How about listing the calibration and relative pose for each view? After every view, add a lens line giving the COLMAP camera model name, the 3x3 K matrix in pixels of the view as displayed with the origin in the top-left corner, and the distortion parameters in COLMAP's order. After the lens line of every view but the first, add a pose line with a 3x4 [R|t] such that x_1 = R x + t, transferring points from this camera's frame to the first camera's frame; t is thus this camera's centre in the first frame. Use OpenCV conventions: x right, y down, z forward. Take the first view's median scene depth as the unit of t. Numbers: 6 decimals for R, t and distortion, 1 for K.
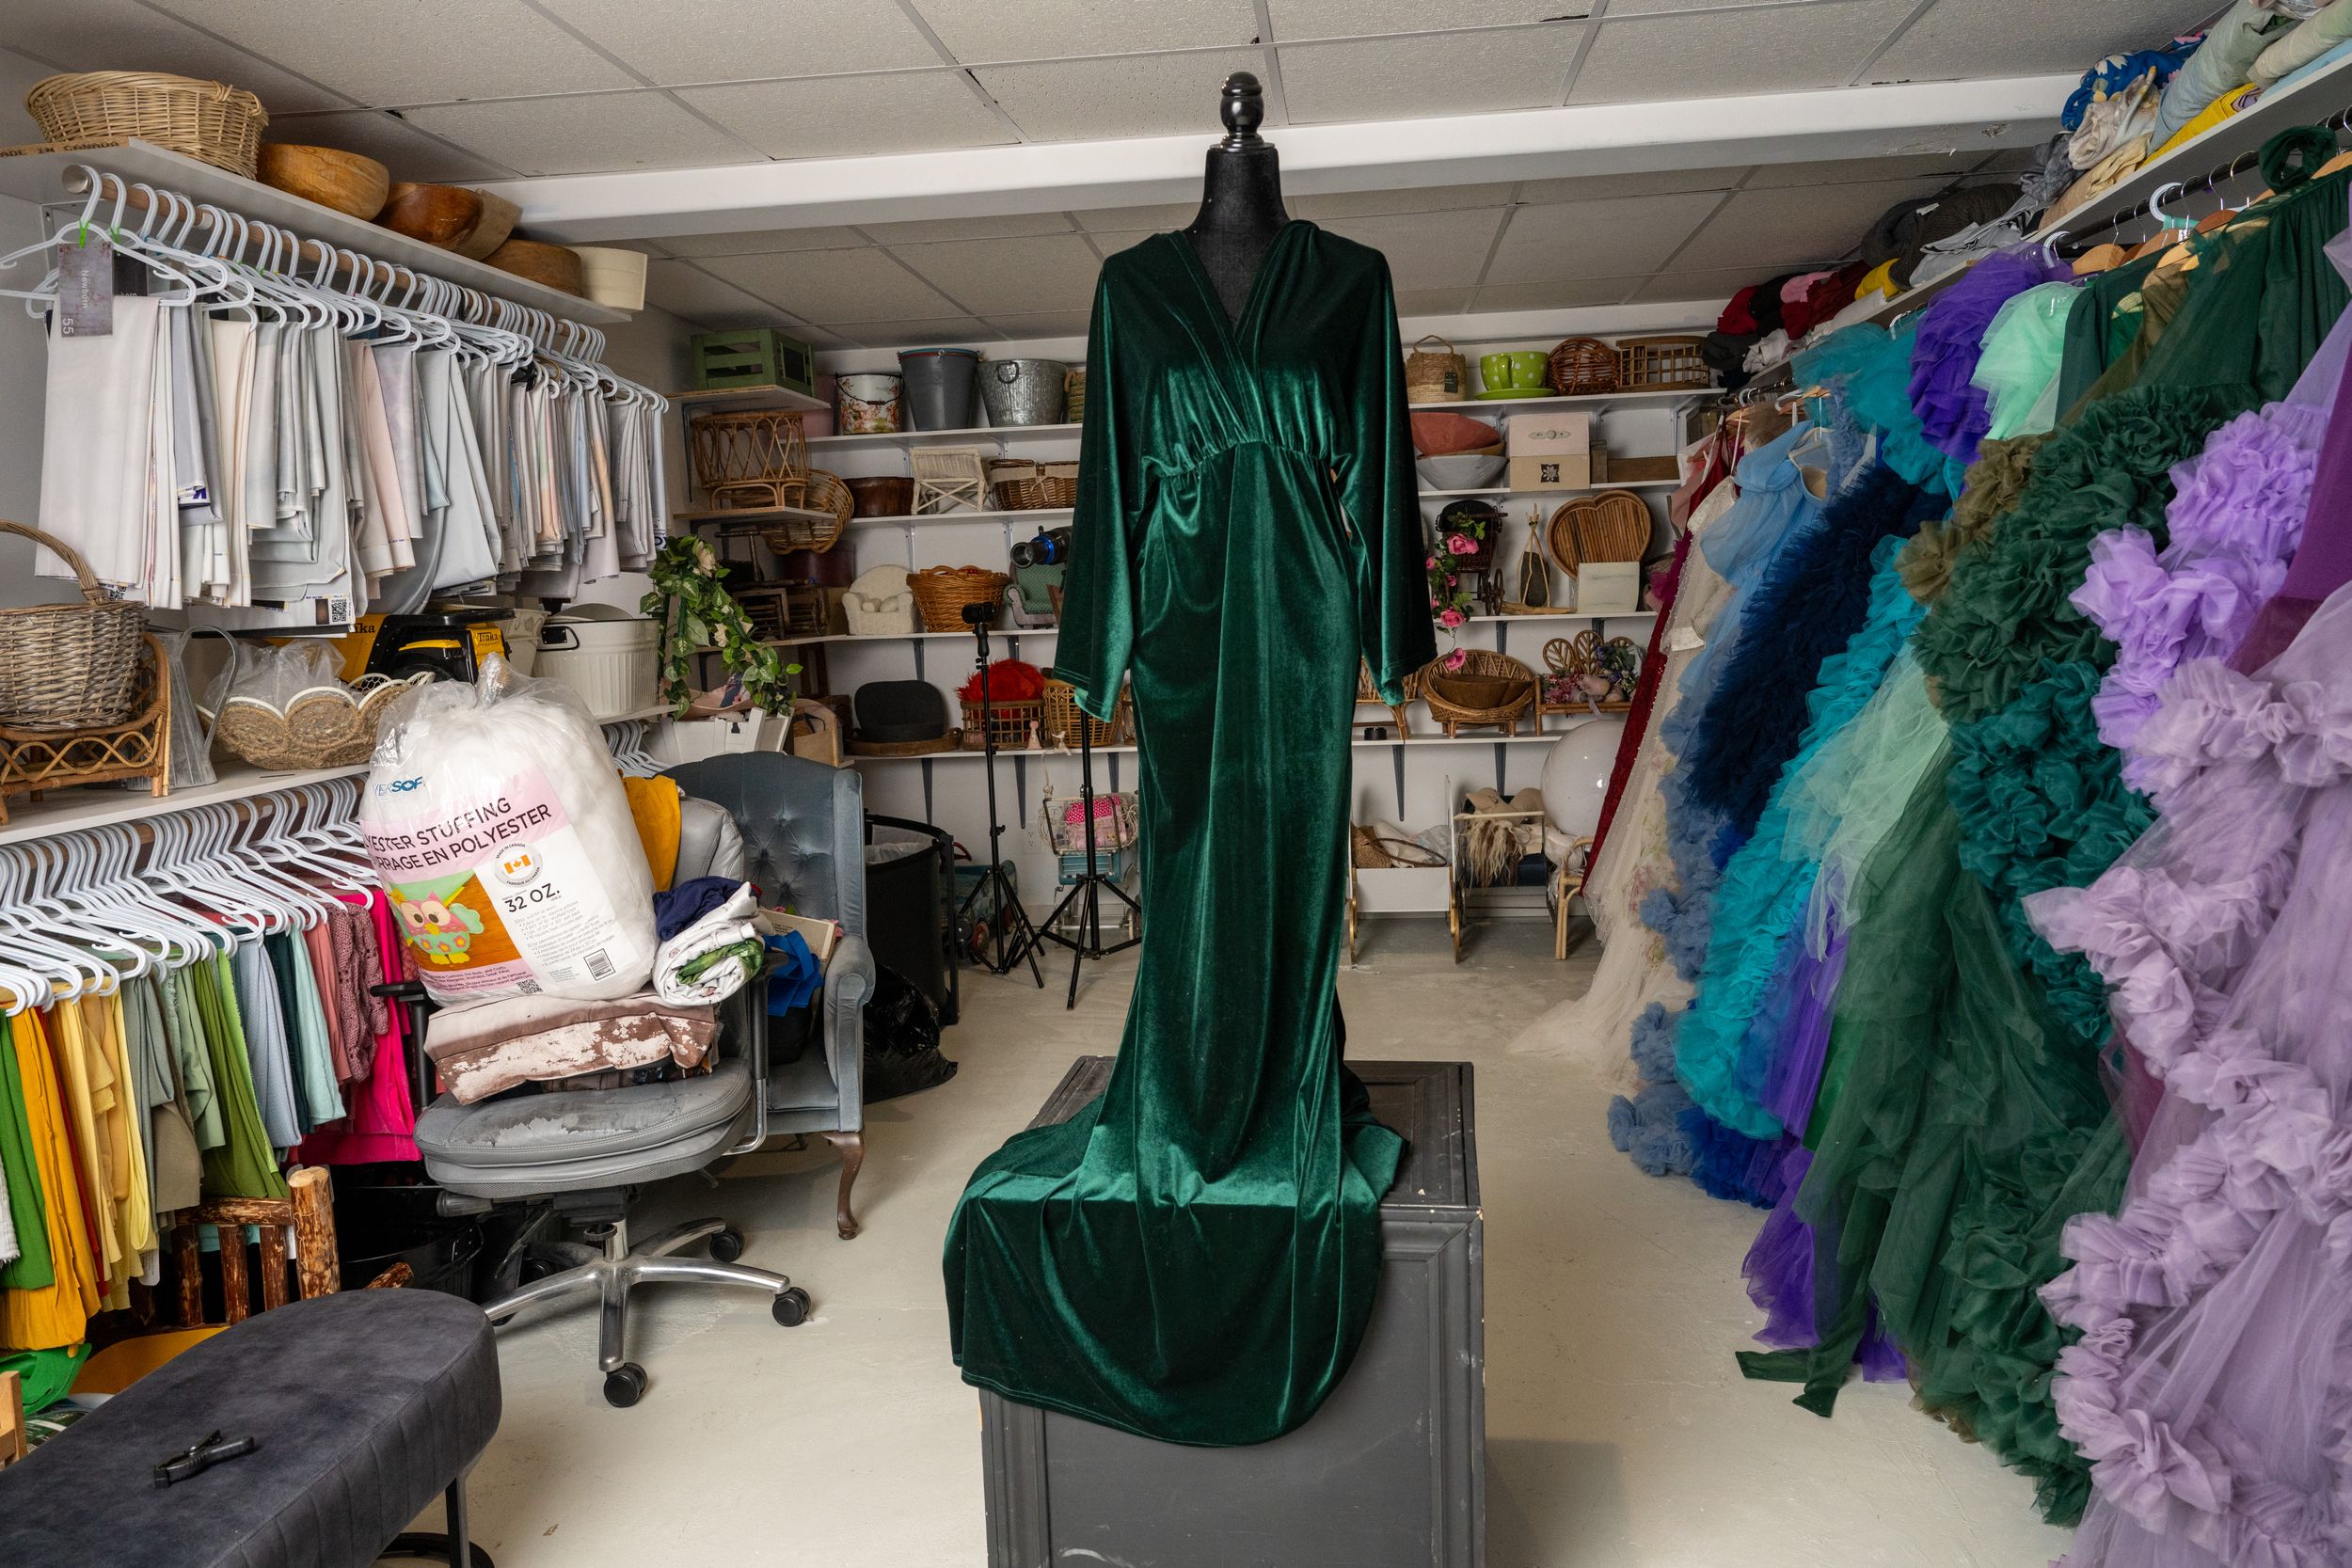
lens RADIAL K [[1585.1, 0, 1179.7], [0, 1585.1, 780.9], [0, 0, 1]] dist [-0.002169, 0.000505]
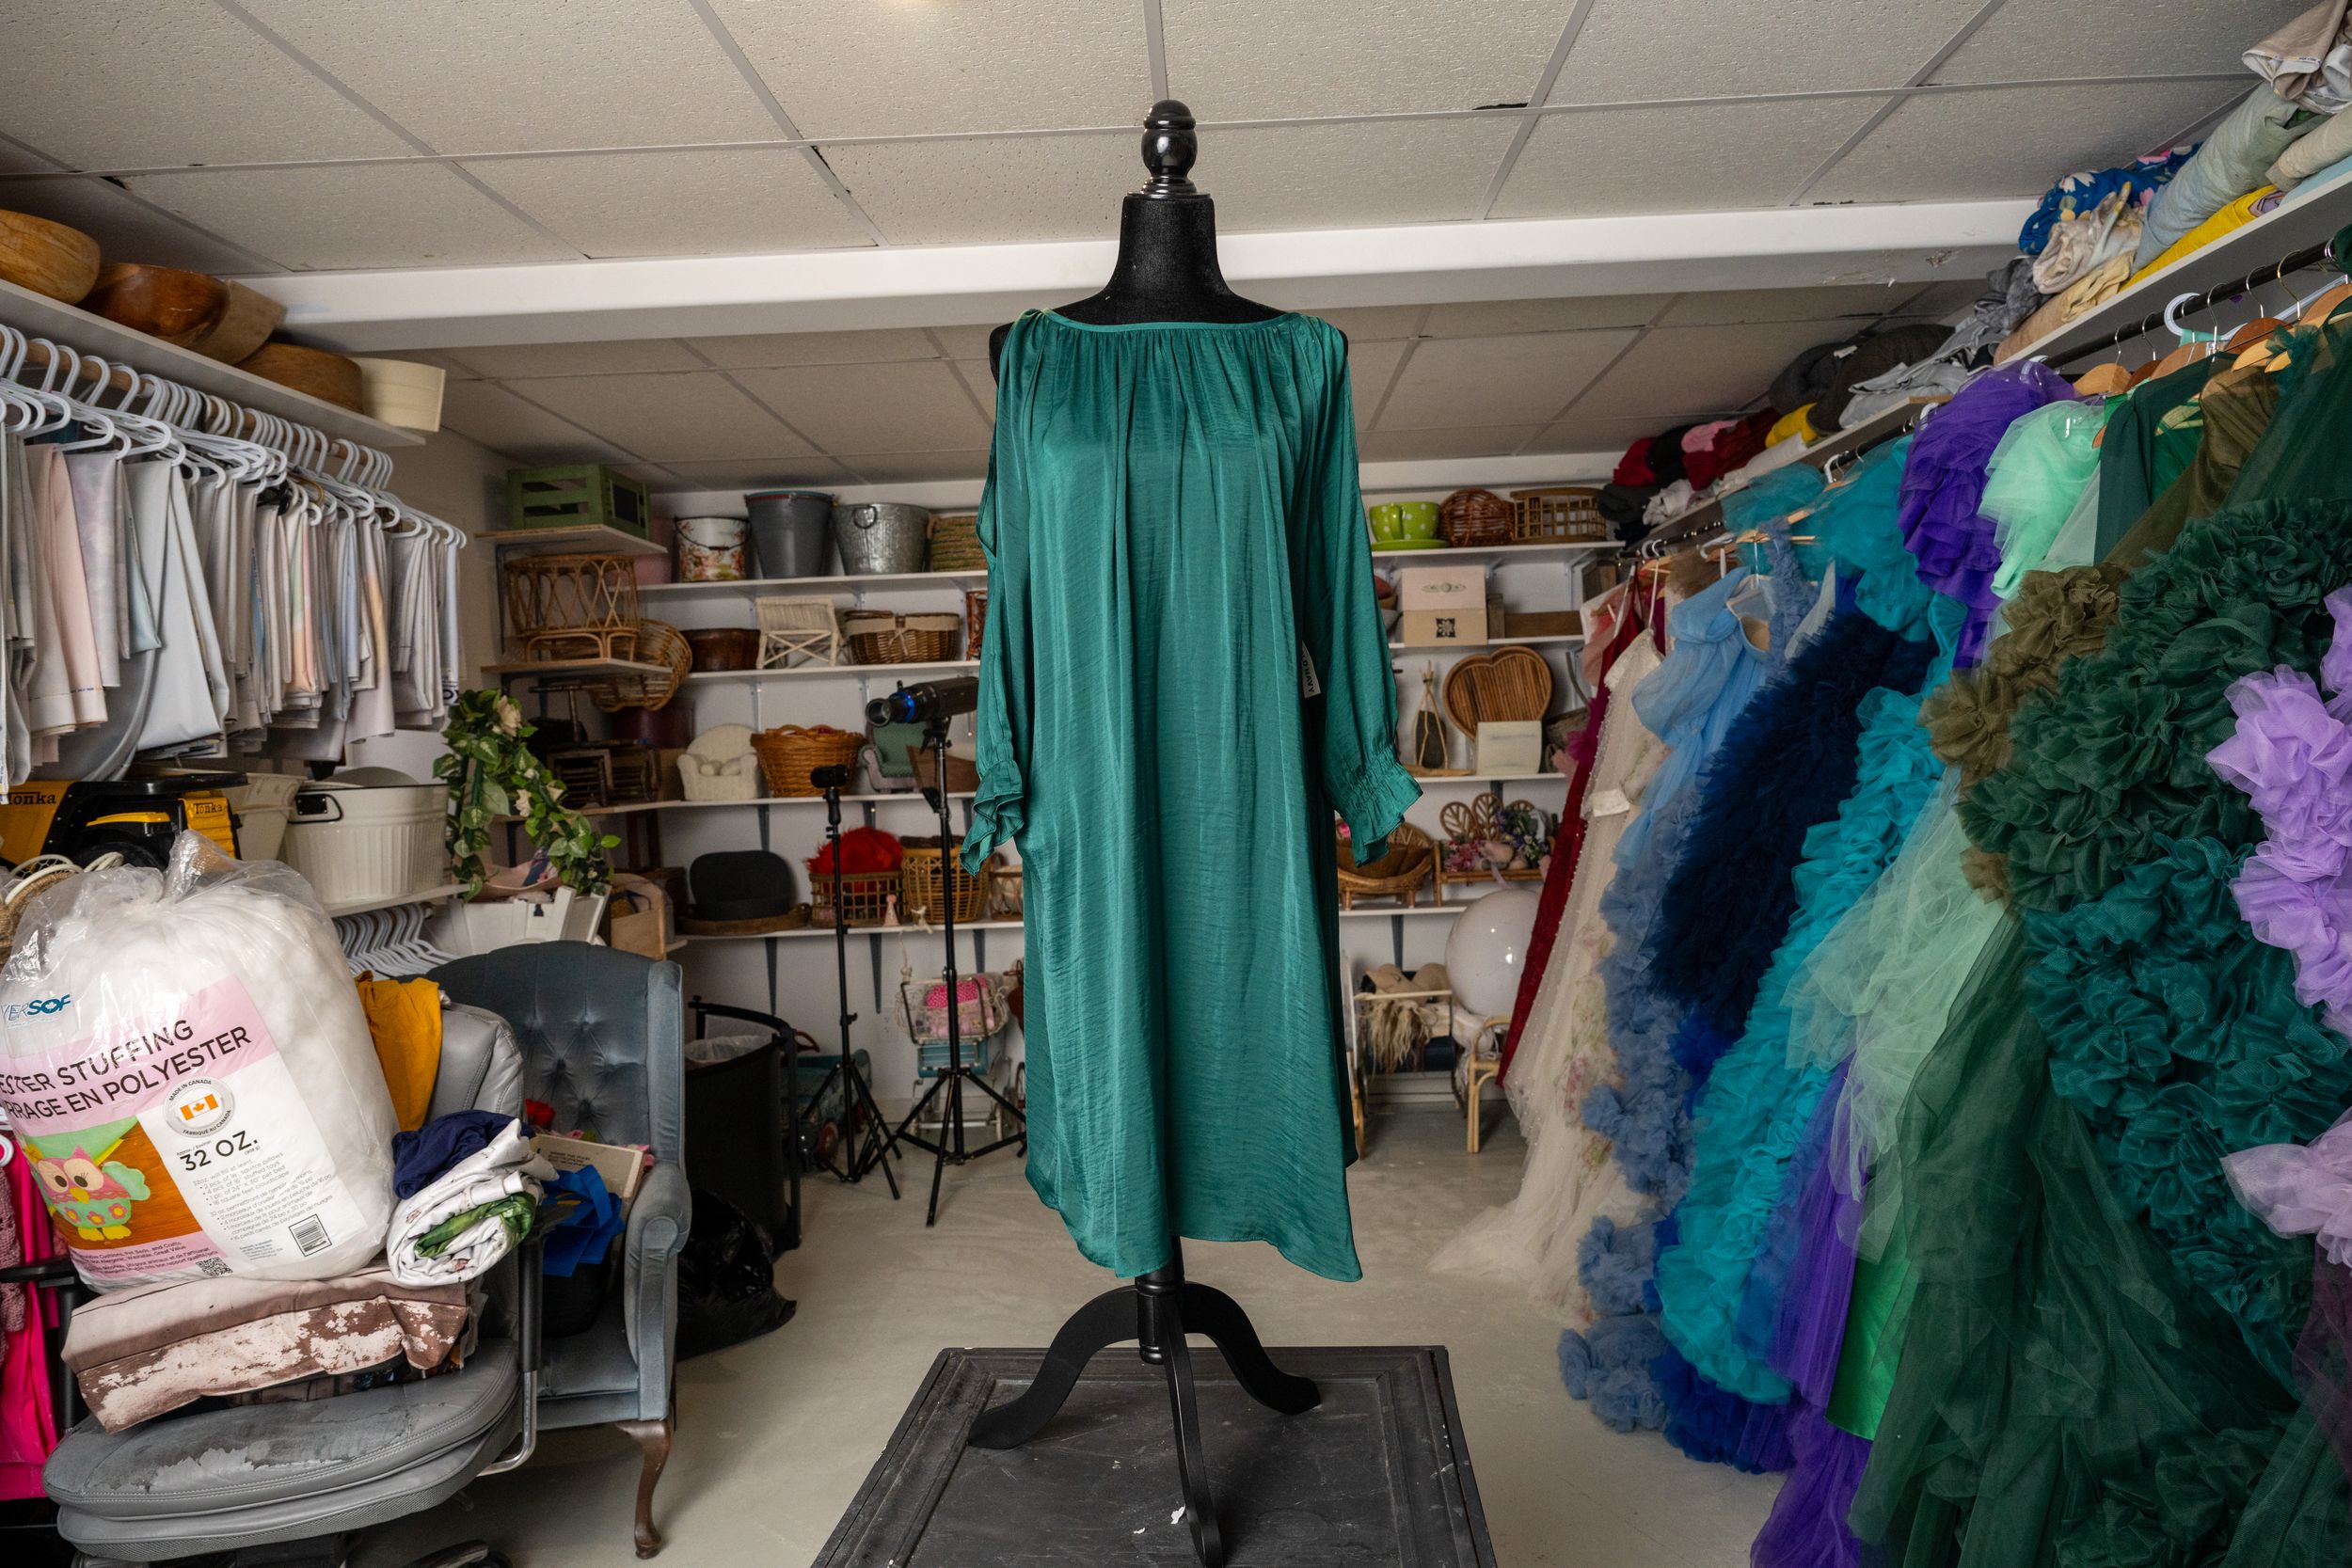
lens RADIAL K [[1585.1, 0, 1179.7], [0, 1585.1, 780.9], [0, 0, 1]] dist [-0.002169, 0.000505]
pose [[0.996265, -0.002423, 0.086318, -0.009848], [0.011155, 0.994841, -0.100829, -0.016371], [-0.085628, 0.101415, 0.991152, 0.142095]]
